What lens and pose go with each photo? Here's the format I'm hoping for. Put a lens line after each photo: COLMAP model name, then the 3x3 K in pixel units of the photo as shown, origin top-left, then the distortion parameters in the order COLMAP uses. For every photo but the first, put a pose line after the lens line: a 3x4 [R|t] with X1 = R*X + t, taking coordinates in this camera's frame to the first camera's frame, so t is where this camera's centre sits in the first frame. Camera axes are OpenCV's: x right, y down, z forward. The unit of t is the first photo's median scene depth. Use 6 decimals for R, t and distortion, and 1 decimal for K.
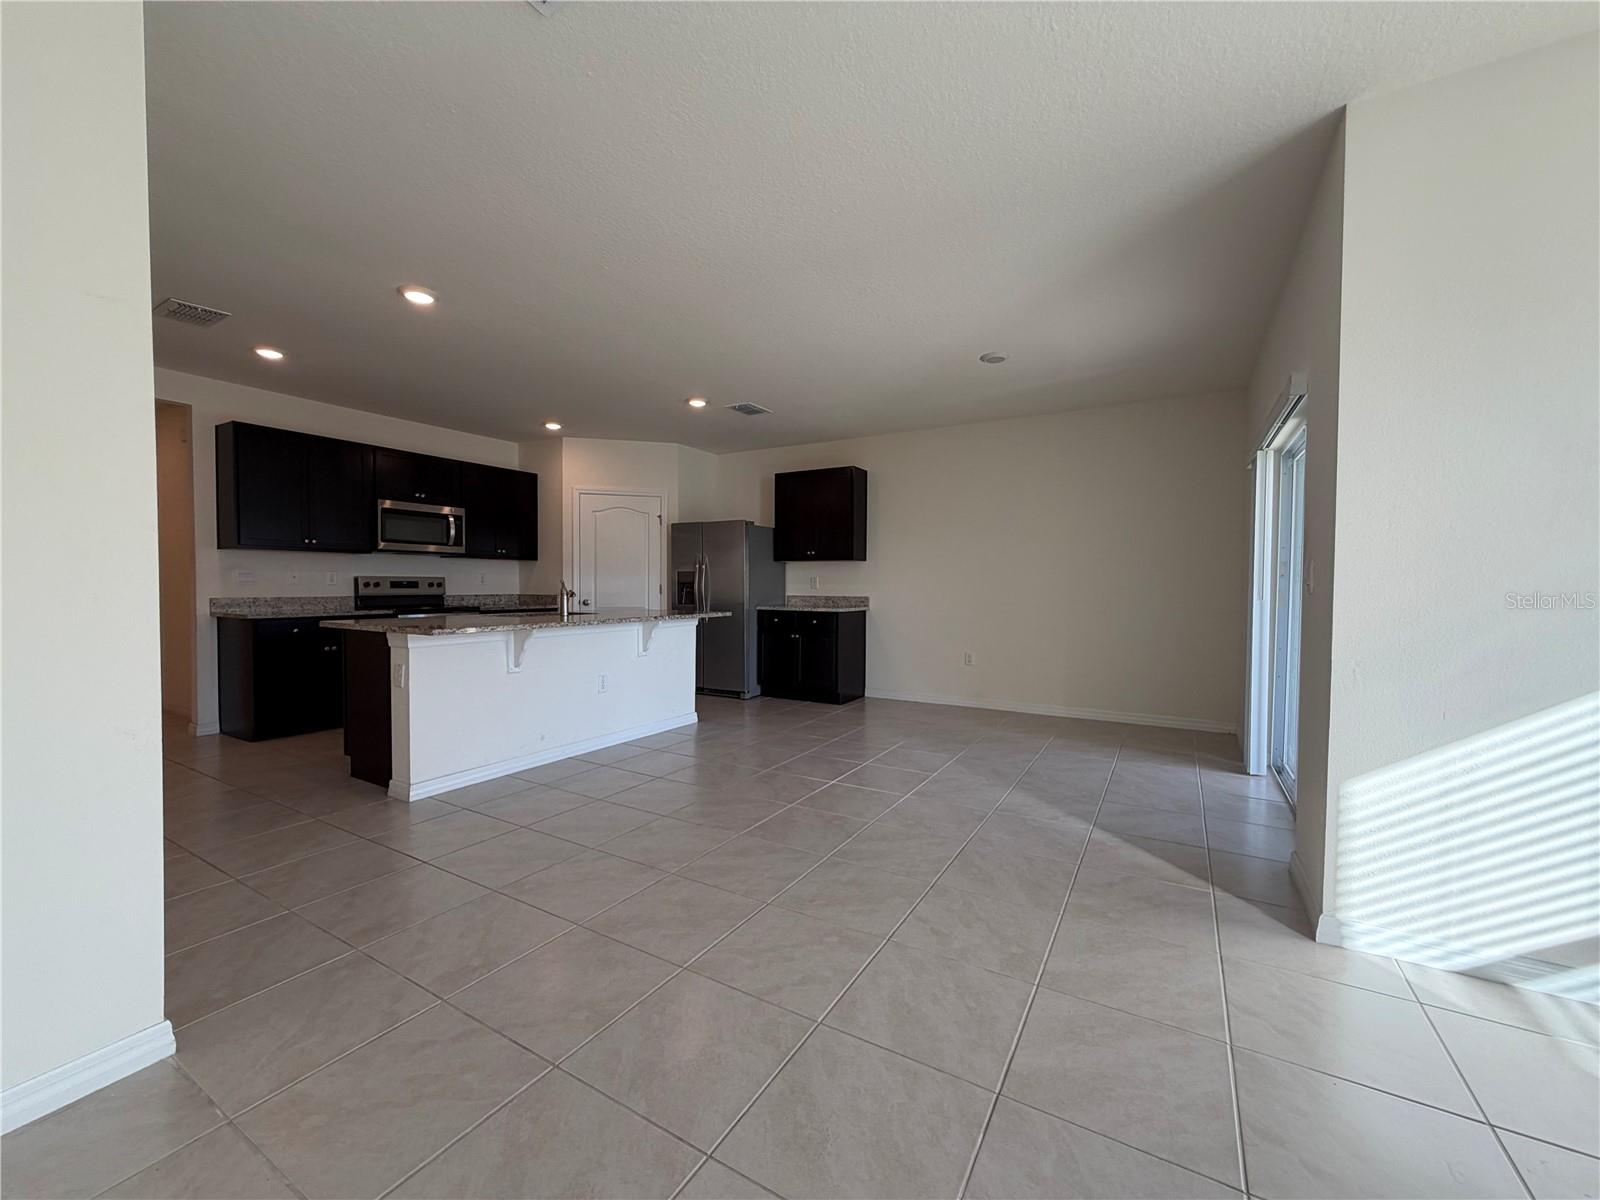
lens RADIAL K [[634.7, 0, 798.8], [0, 634.7, 601.7], [0, 0, 1]] dist [-0.001356, -0.000366]
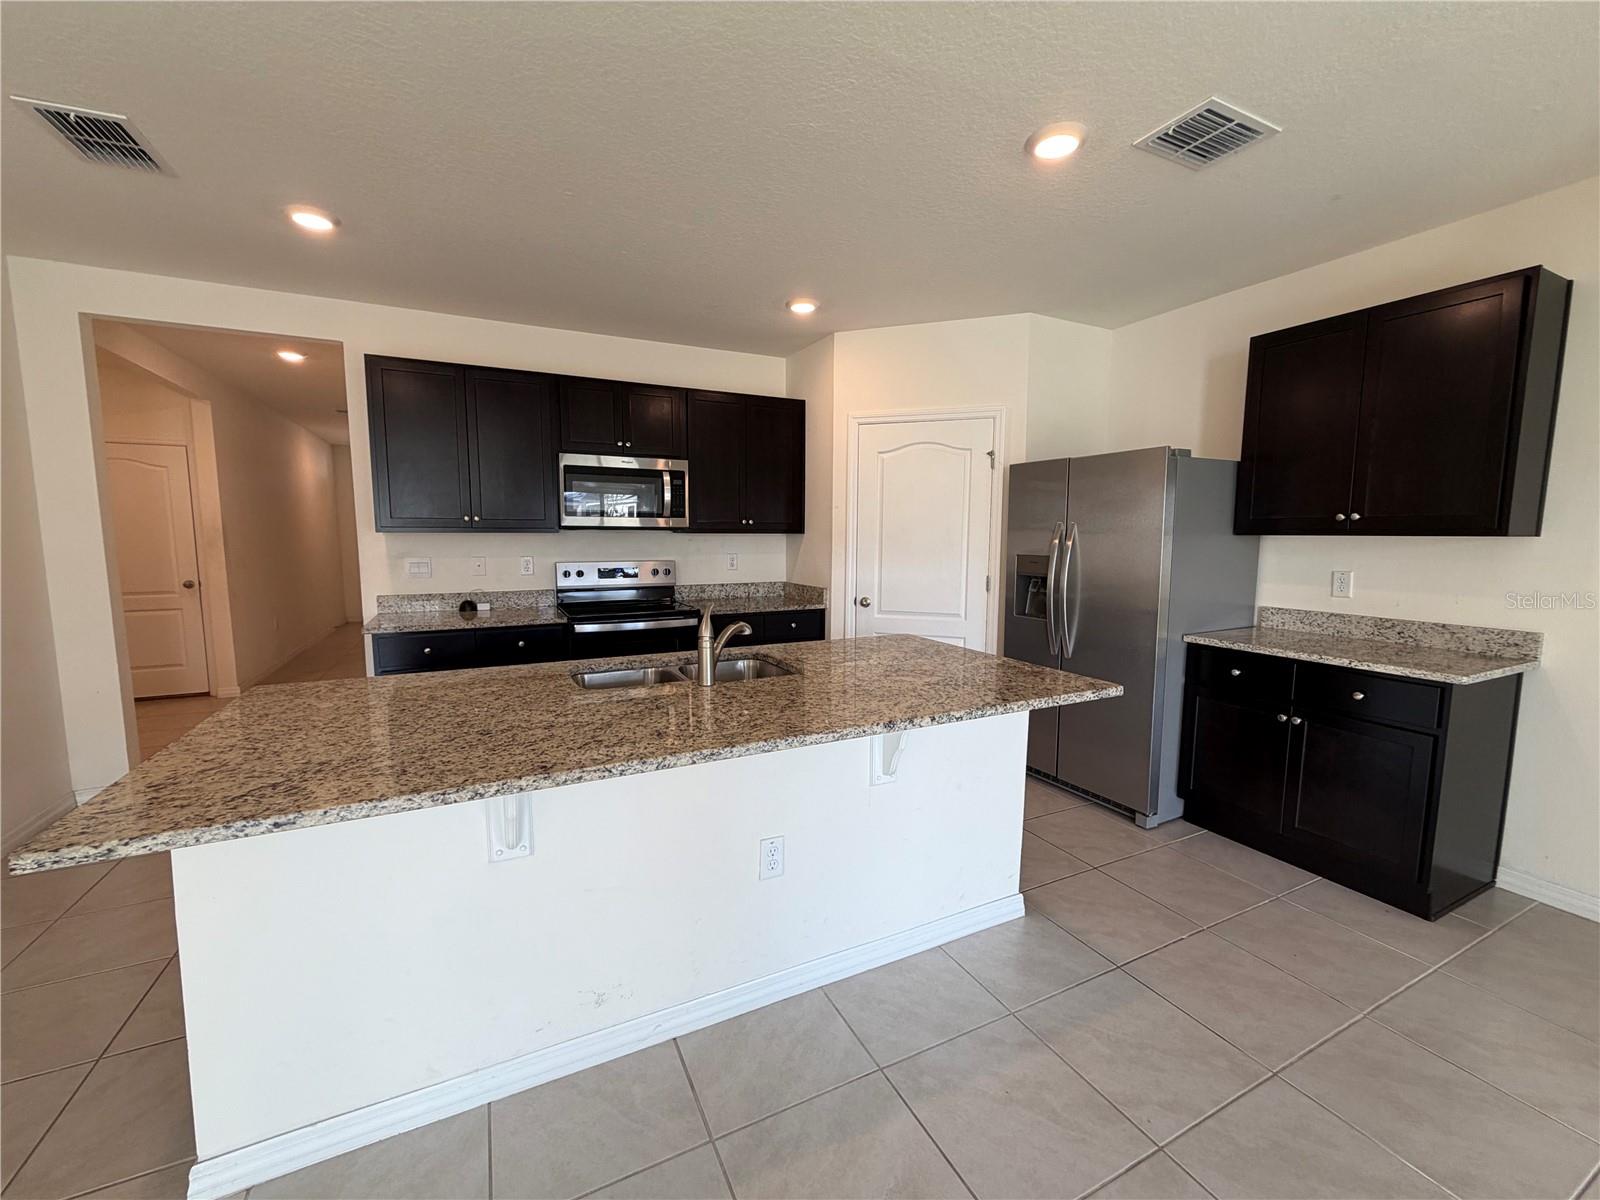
lens RADIAL K [[634.7, 0, 798.8], [0, 634.7, 601.7], [0, 0, 1]] dist [-0.001356, -0.000366]
pose [[0.835628, 0.057037, -0.546326, -0.053584], [-0.014709, 0.996561, 0.081544, -0.052980], [0.549098, -0.060104, 0.833594, 0.485837]]
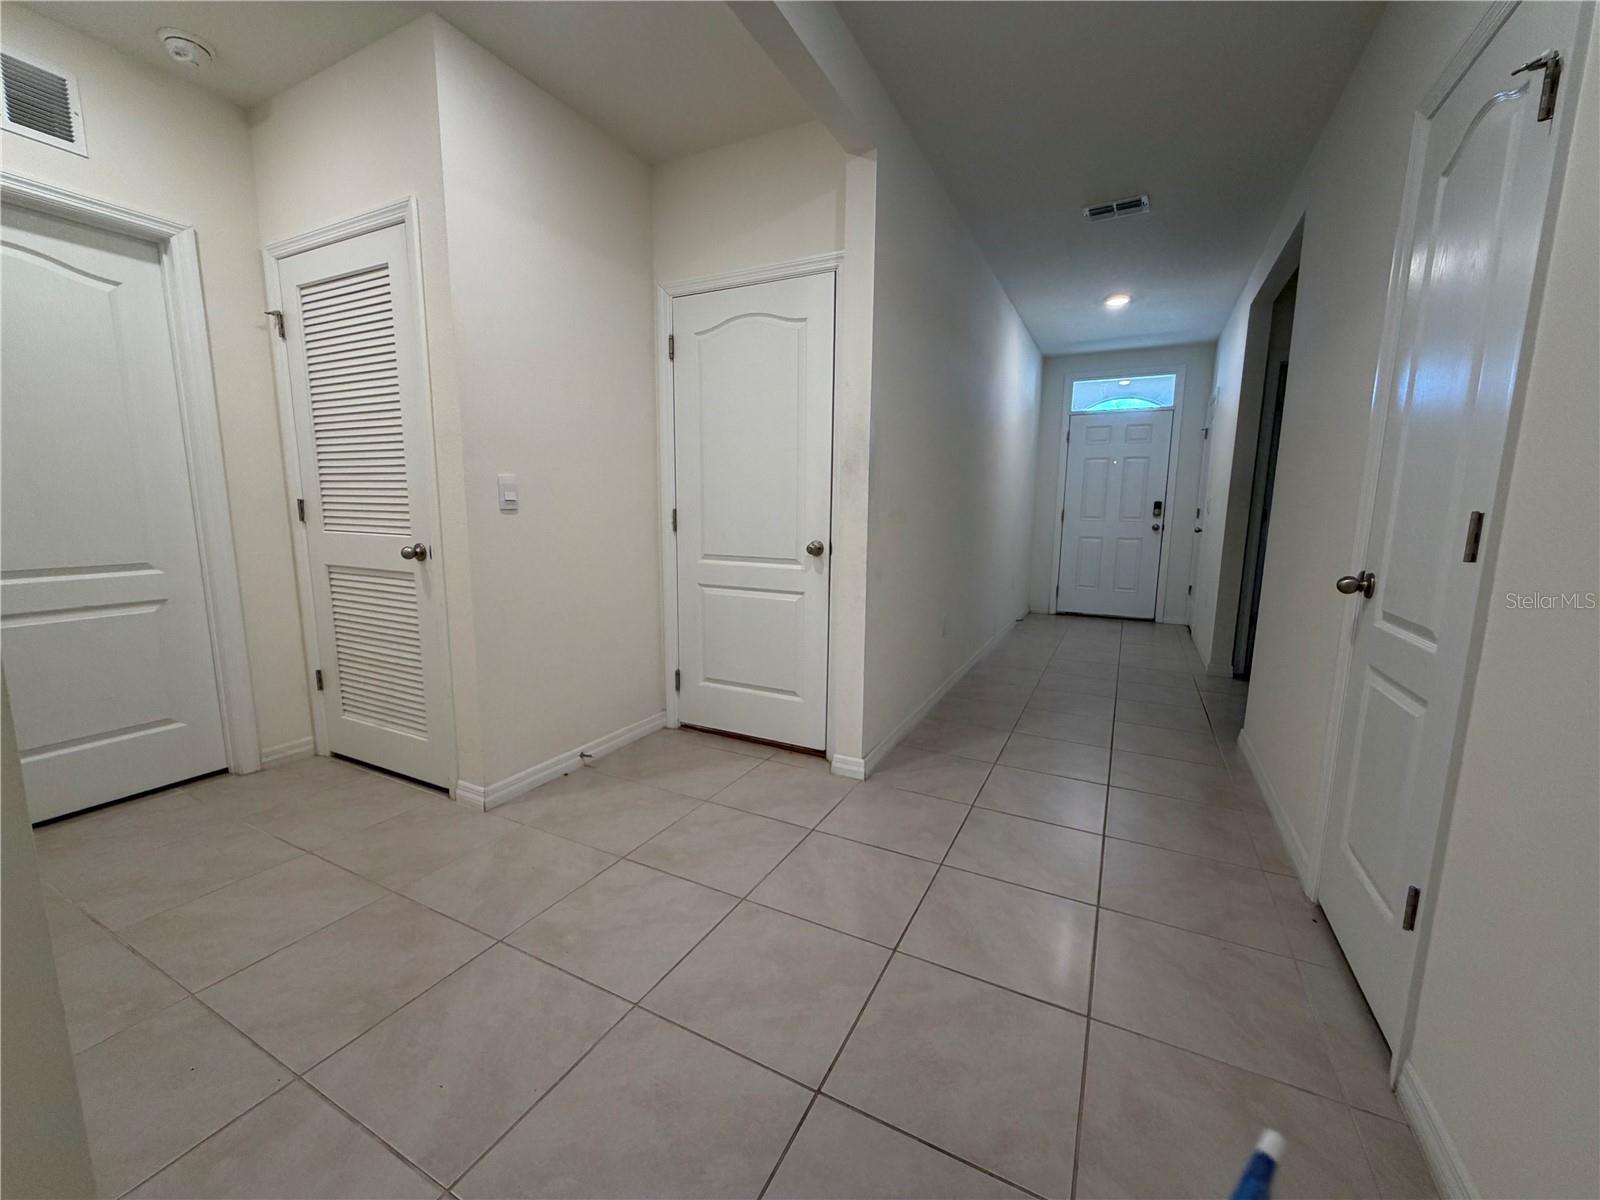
lens RADIAL K [[634.7, 0, 798.8], [0, 634.7, 601.7], [0, 0, 1]] dist [-0.001356, -0.000366]
pose [[0.065709, 0.147381, -0.986895, -0.742561], [-0.042052, 0.988563, 0.144830, -0.022918], [0.996952, 0.031984, 0.071155, 0.702307]]
